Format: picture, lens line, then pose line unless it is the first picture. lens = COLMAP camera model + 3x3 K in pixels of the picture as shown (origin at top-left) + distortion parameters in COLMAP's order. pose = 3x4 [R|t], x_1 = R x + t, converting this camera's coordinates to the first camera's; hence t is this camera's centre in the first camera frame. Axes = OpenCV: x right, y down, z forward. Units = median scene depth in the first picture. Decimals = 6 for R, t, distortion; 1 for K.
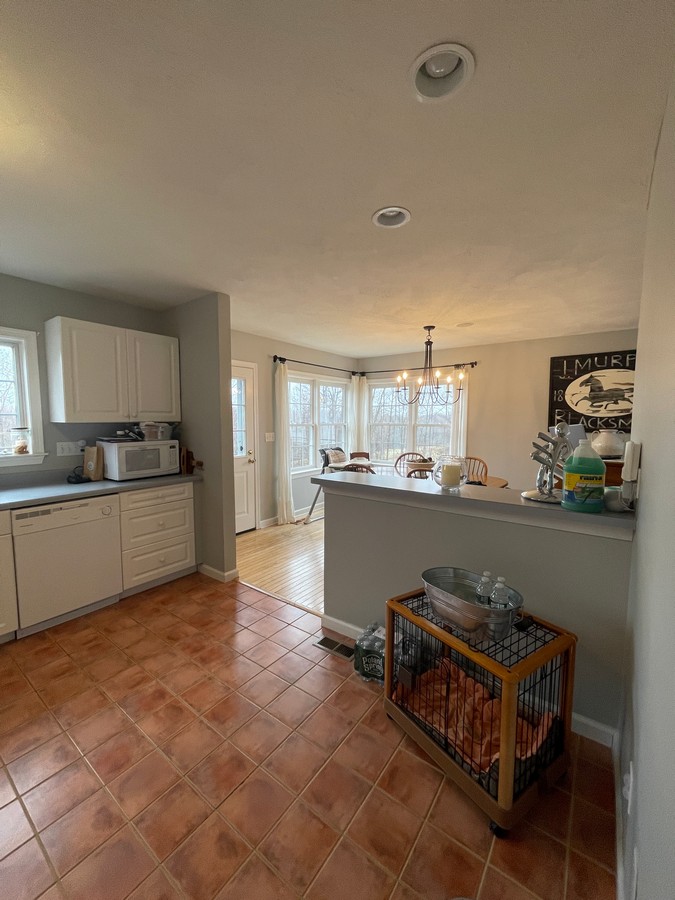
lens RADIAL K [[362.6, 0, 334.9], [0, 362.6, 448.5], [0, 0, 1]] dist [-0.002951, -0.001678]
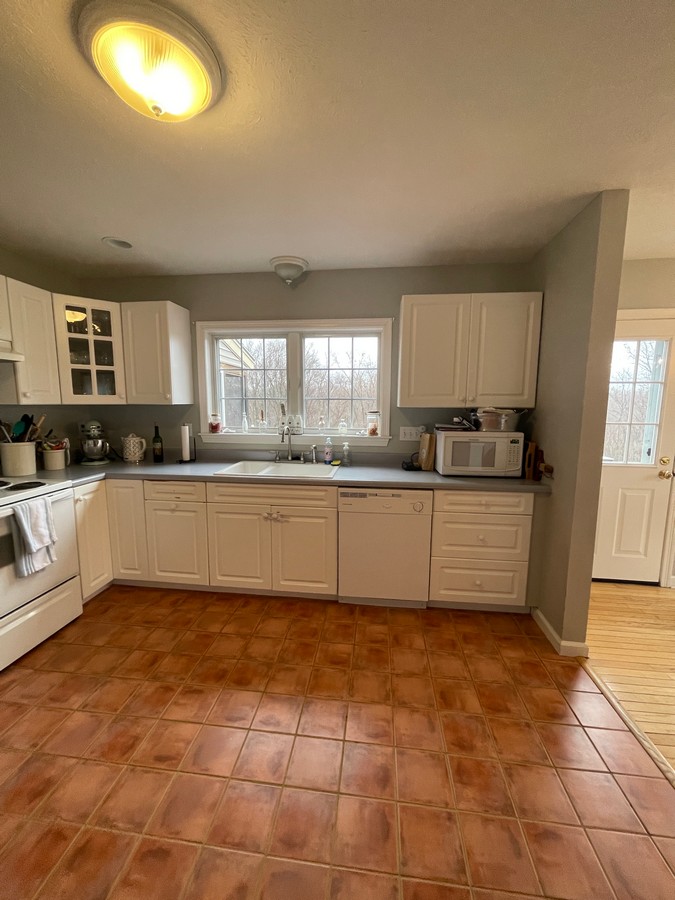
lens RADIAL K [[362.6, 0, 336.9], [0, 362.6, 449.4], [0, 0, 1]] dist [-0.002951, -0.001678]
pose [[0.496690, 0.111425, -0.860746, 0.018092], [-0.077431, 0.993459, 0.083924, -0.024205], [0.864467, 0.024964, 0.502069, 0.327855]]
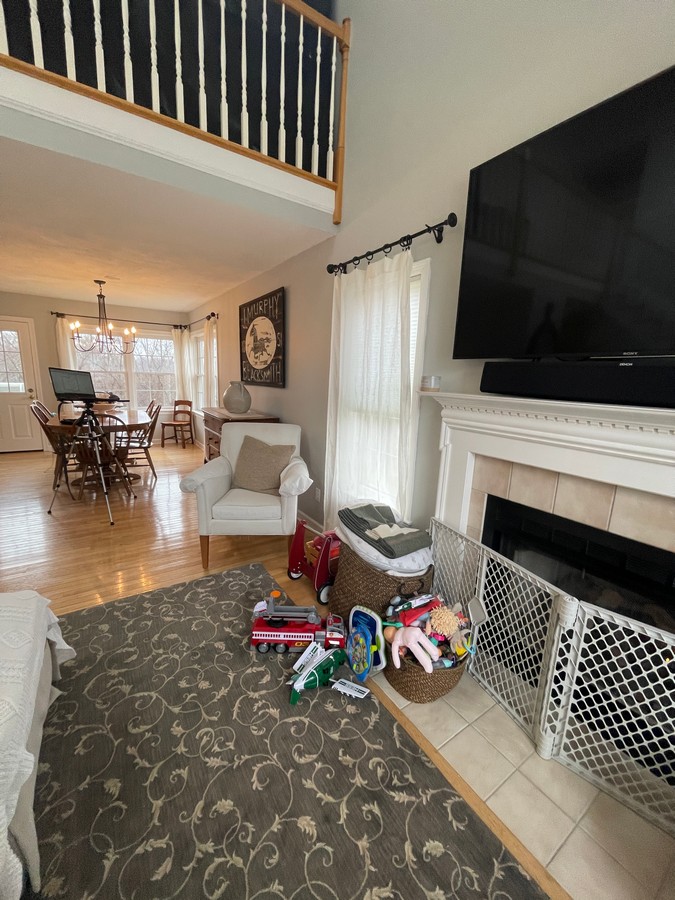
lens RADIAL K [[362.6, 0, 336.9], [0, 362.6, 447.1], [0, 0, 1]] dist [-0.002951, -0.001678]
pose [[0.940877, 0.097138, -0.324523, 1.797790], [-0.062885, 0.991438, 0.114442, -0.007961], [0.332861, -0.087268, 0.938929, 0.219300]]
